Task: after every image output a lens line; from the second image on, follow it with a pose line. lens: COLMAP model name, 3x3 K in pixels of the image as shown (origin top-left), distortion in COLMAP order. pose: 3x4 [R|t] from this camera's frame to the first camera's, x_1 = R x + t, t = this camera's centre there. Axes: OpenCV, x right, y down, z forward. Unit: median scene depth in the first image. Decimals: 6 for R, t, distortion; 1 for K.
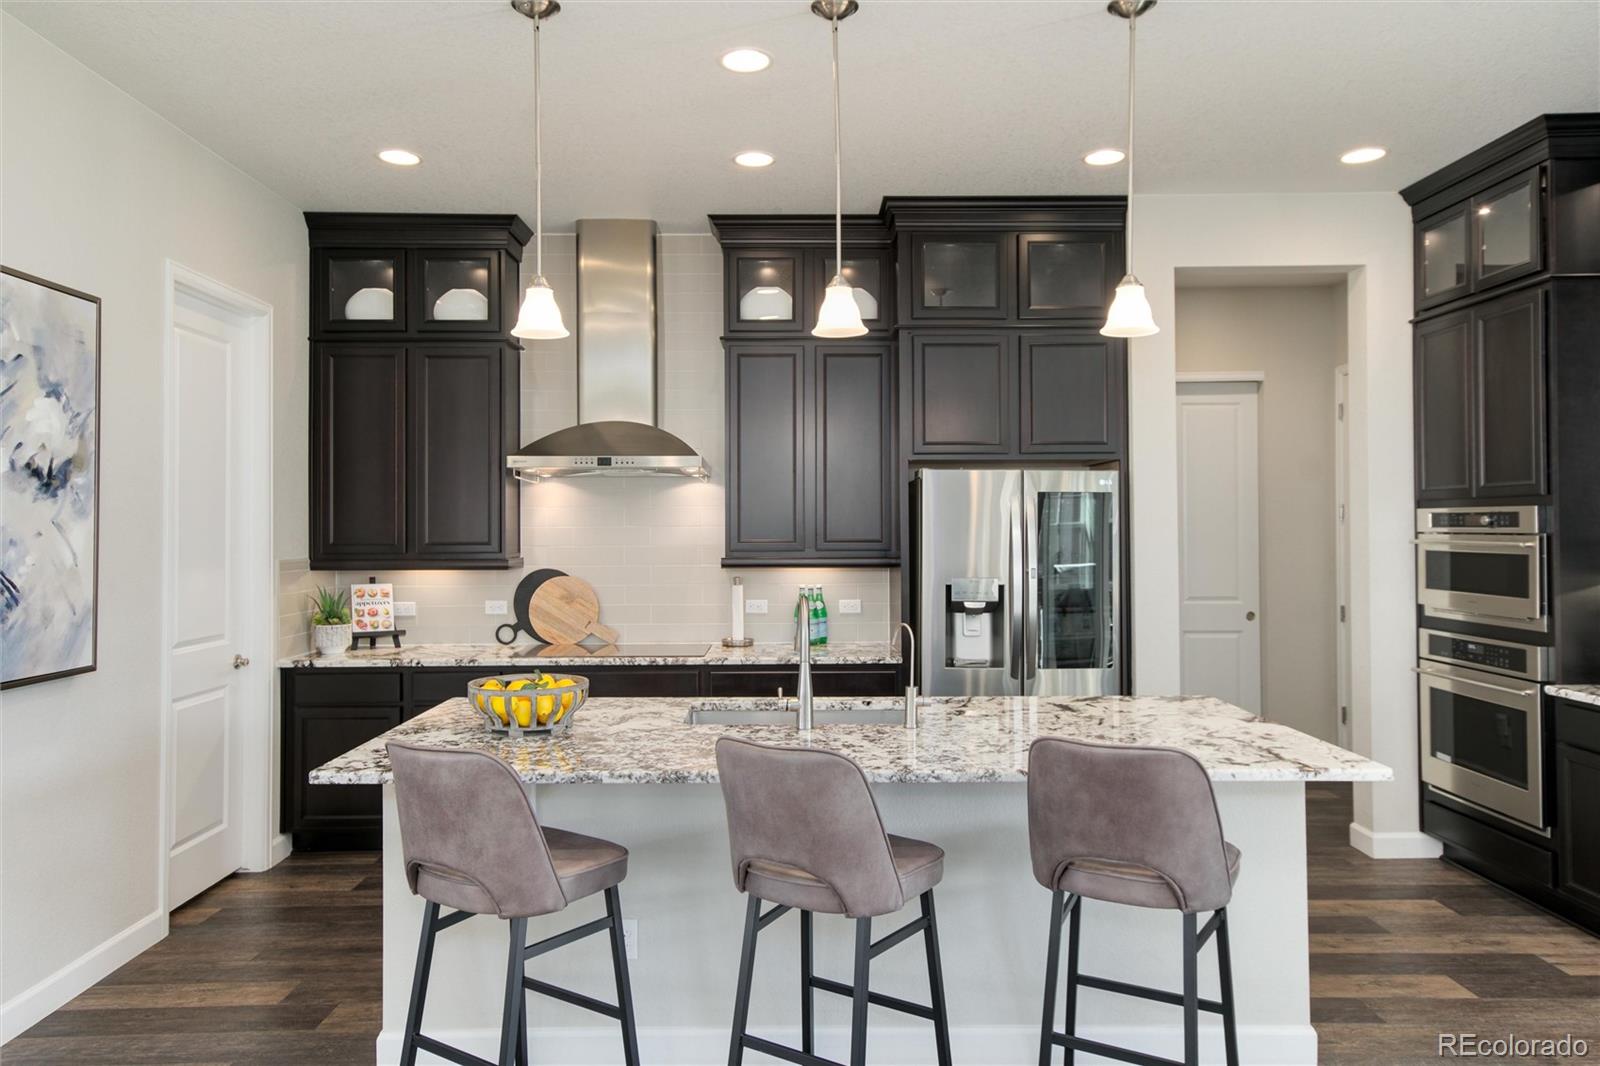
lens RADIAL K [[1062.8, 0, 799.0], [0, 1062.8, 519.9], [0, 0, 1]] dist [0.008249, 0.004665]
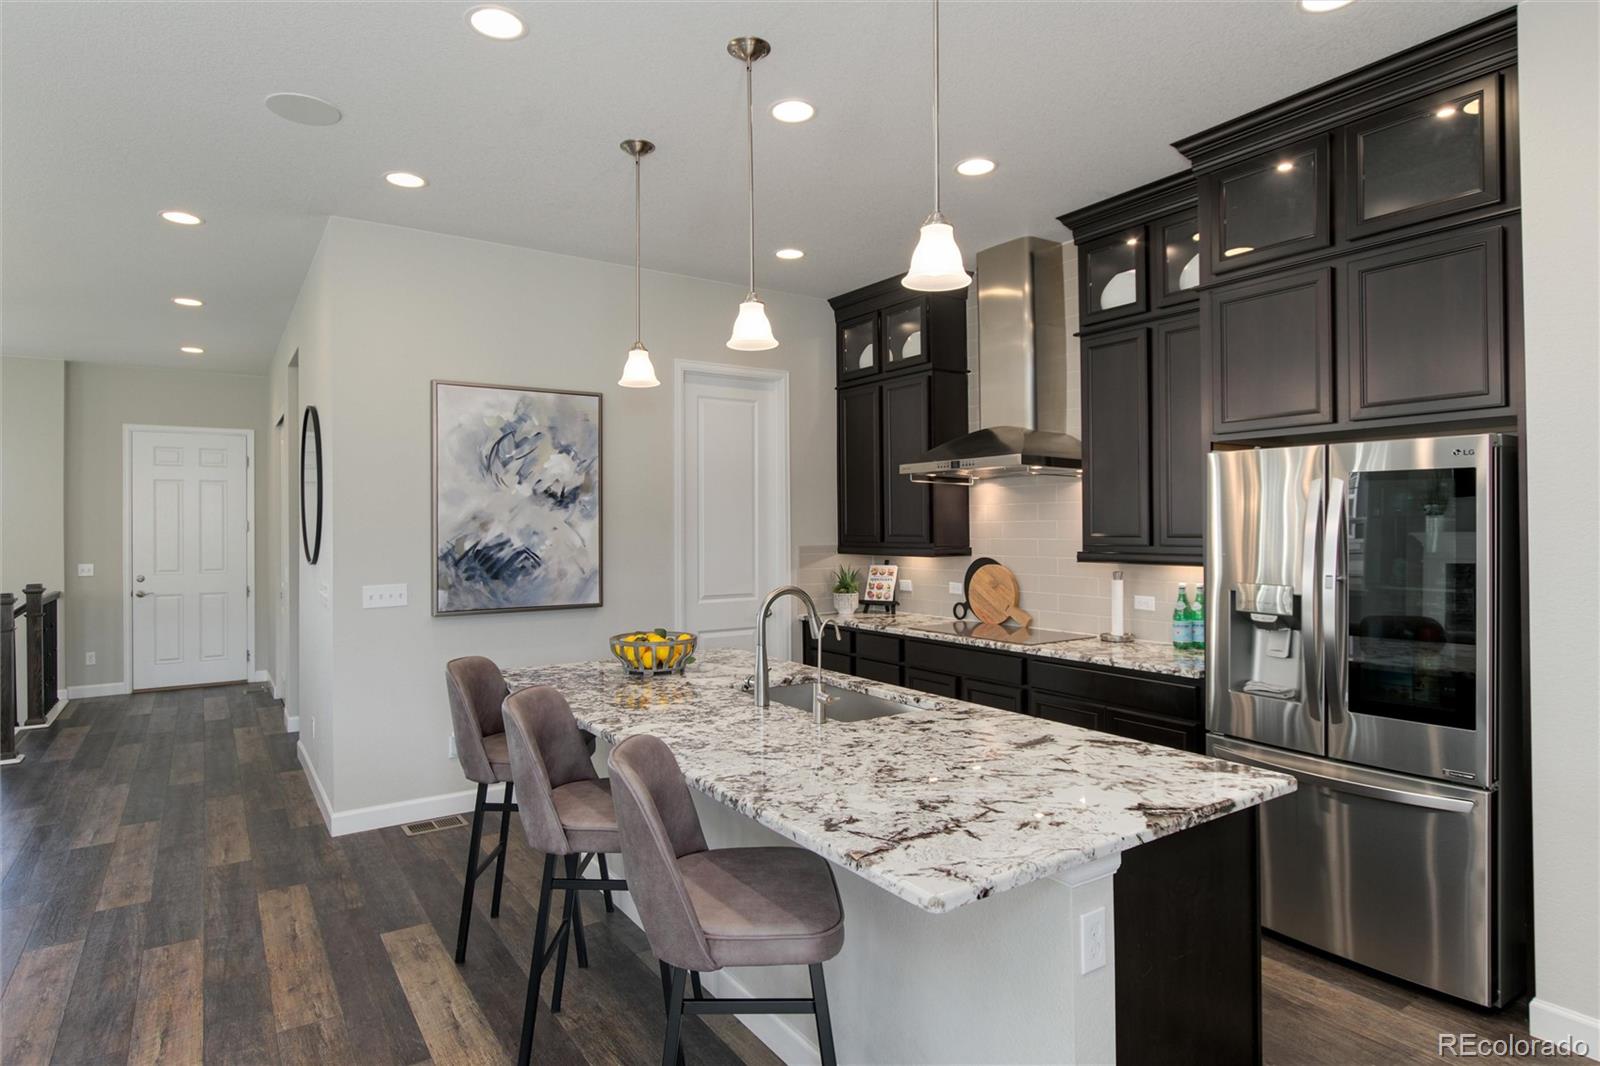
lens RADIAL K [[880.6, 0, 801.4], [0, 880.6, 522.1], [0, 0, 1]] dist [-0.006611, 0.002633]
pose [[0.548096, -0.004117, -0.836406, 0.514566], [0.012502, 0.999916, 0.003270, 0.001665], [0.836322, -0.012249, 0.548101, 0.340861]]
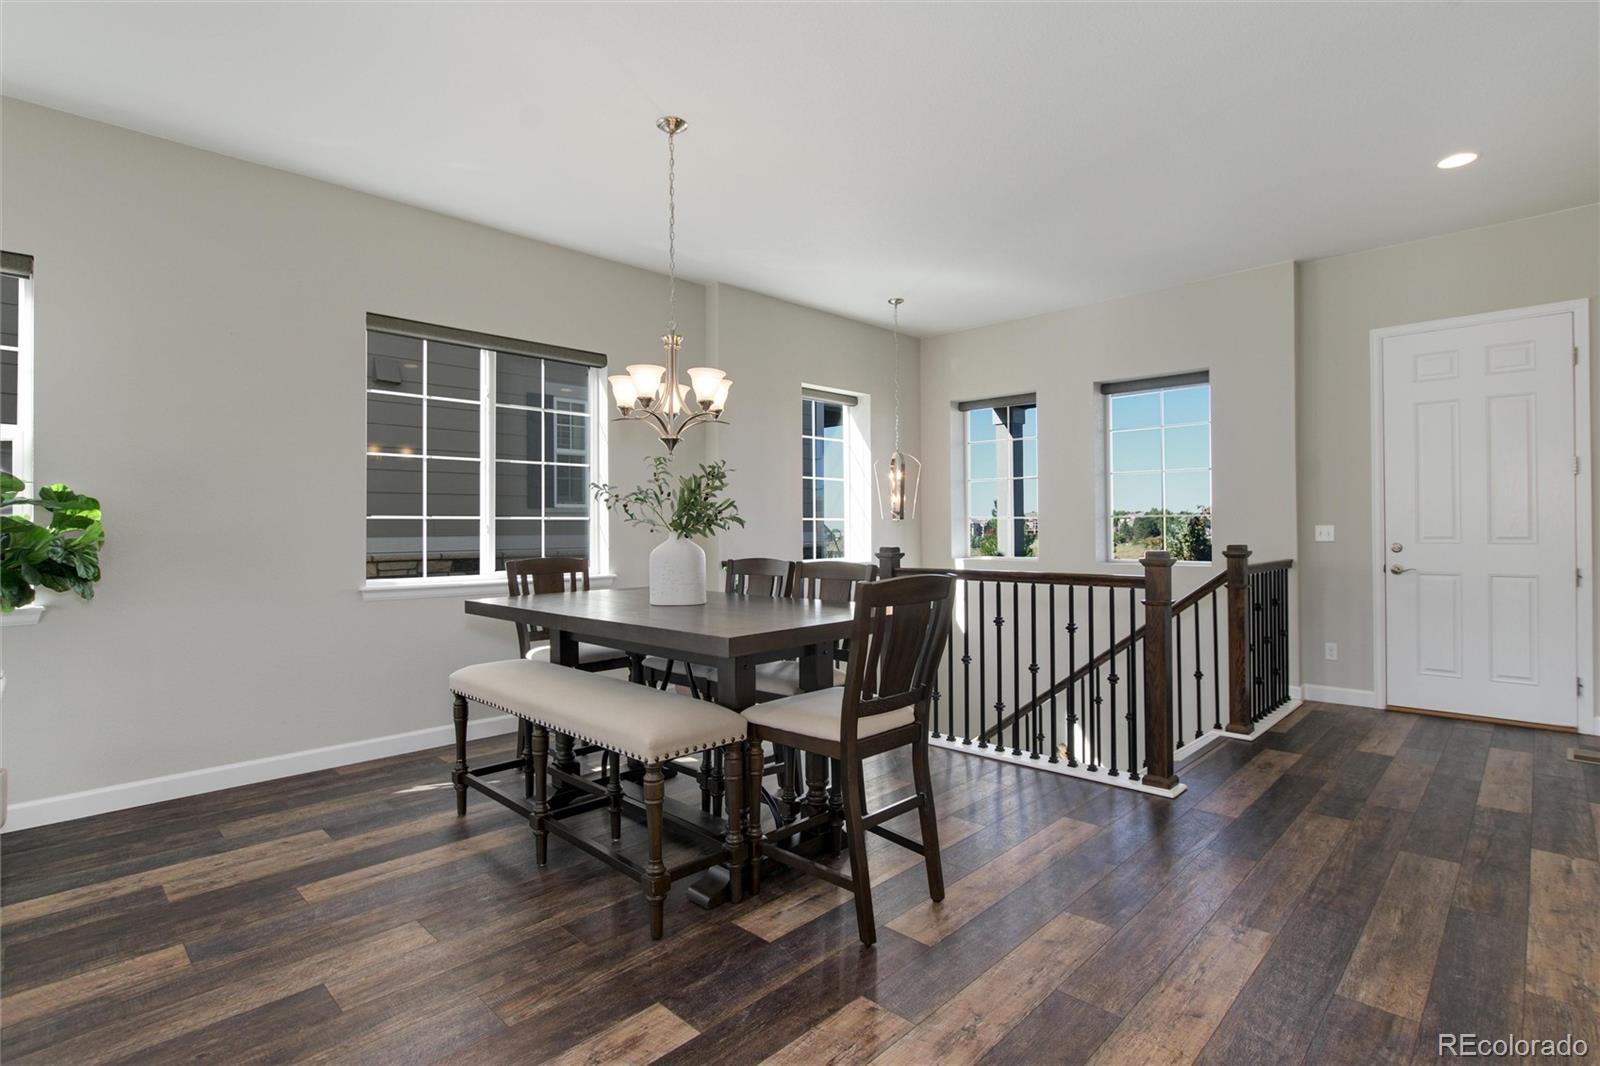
lens RADIAL K [[770.2, 0, 801.1], [0, 770.2, 524.0], [0, 0, 1]] dist [-0.021480, 0.003483]
pose [[-0.712392, 0.005790, -0.701758, -0.302539], [0.016600, 0.999825, -0.008602, 0.063593], [0.701586, -0.017777, -0.712363, 0.369428]]
